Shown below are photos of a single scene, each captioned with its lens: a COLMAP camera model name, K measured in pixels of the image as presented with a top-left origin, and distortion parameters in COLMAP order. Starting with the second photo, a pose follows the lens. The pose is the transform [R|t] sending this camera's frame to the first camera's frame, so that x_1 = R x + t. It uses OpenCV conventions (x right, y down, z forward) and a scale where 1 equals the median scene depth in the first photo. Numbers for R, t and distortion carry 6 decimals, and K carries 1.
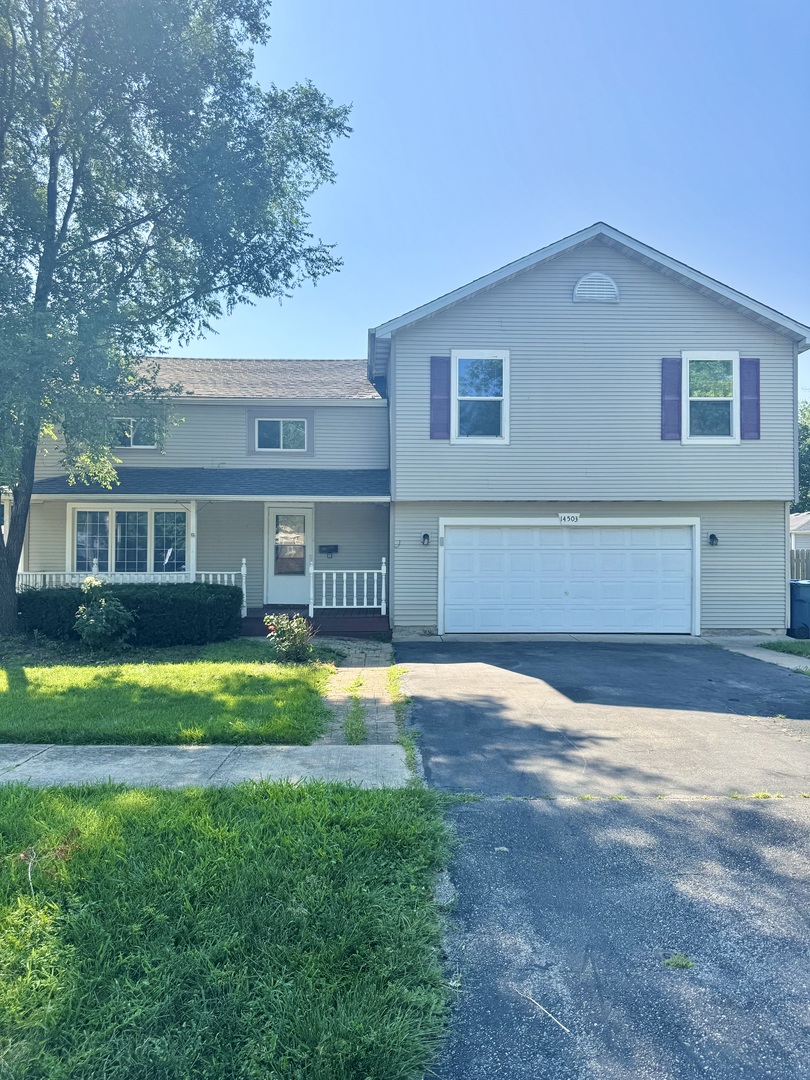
lens RADIAL K [[759.0, 0, 405.0], [0, 759.0, 540.0], [0, 0, 1]] dist [0.093686, -0.123320]
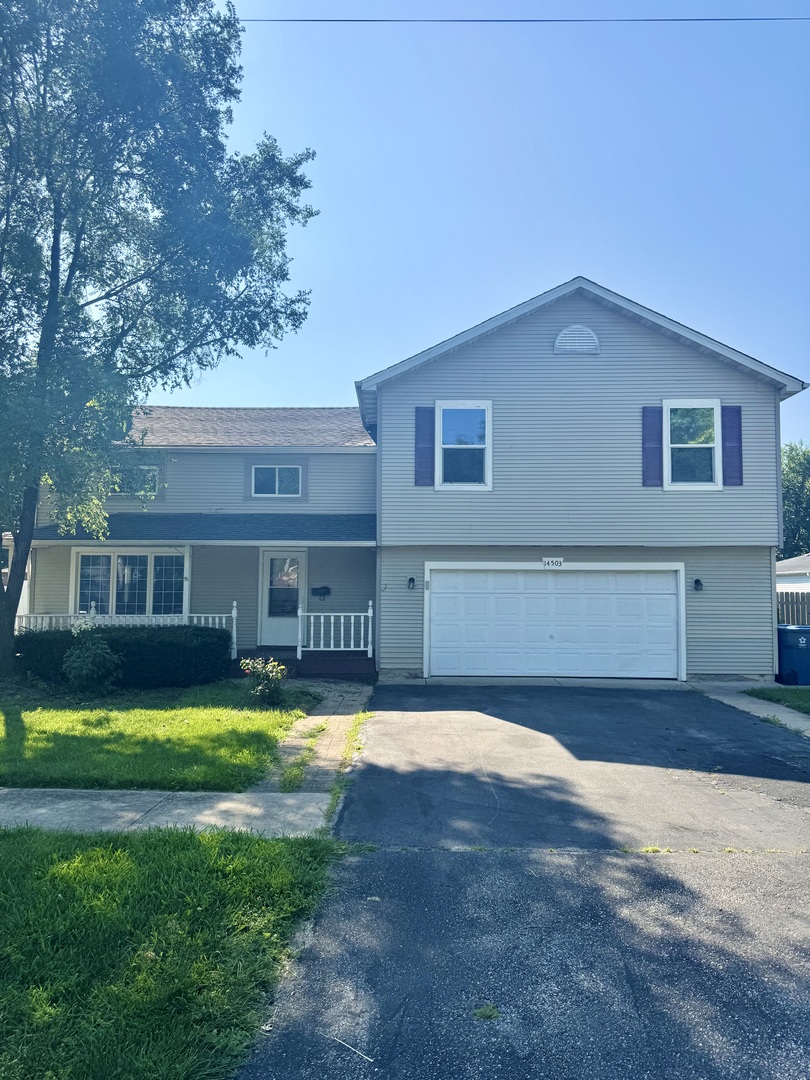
lens RADIAL K [[756.2, 0, 405.0], [0, 756.2, 540.0], [0, 0, 1]] dist [0.120264, -0.199579]
pose [[0.998905, 0.000214, -0.046776, 0.066765], [-0.002363, 0.998943, -0.045897, -0.012194], [0.046716, 0.045957, 0.997850, -0.020852]]
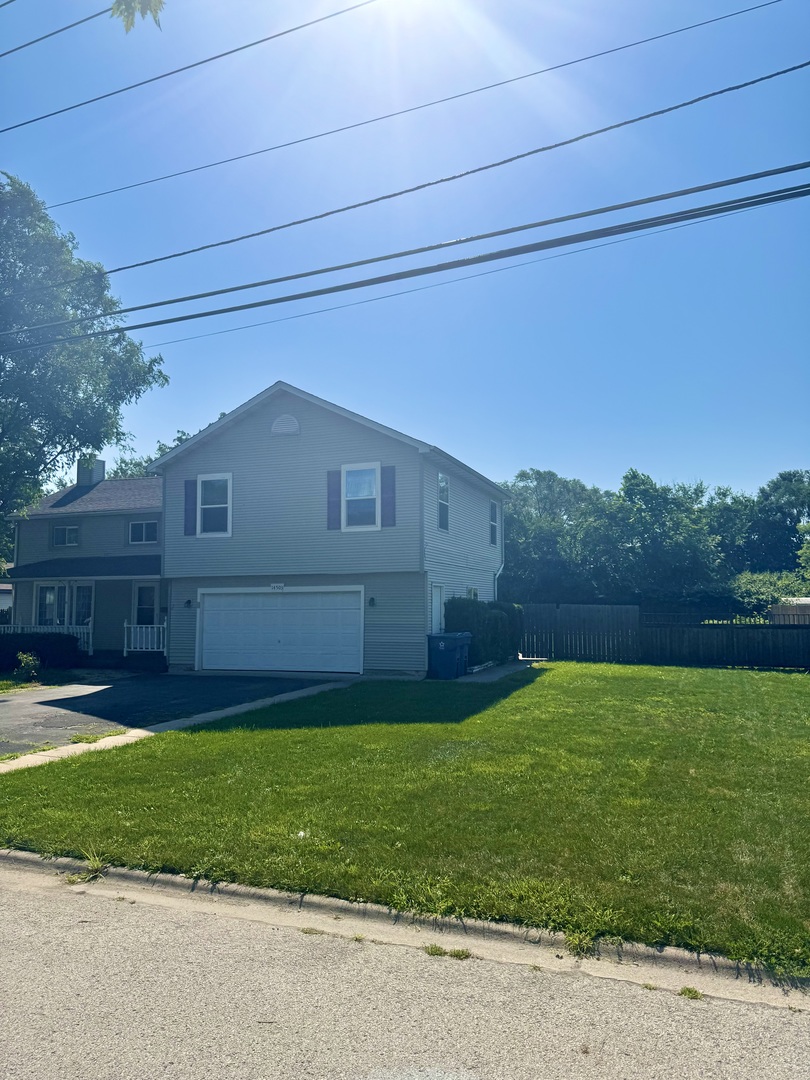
lens RADIAL K [[756.2, 0, 405.0], [0, 756.2, 540.0], [0, 0, 1]] dist [0.120264, -0.199579]
pose [[0.924958, -0.038783, -0.378085, 0.973770], [0.013604, 0.997521, -0.069041, -0.016220], [0.379825, 0.058716, 0.923193, -0.199915]]
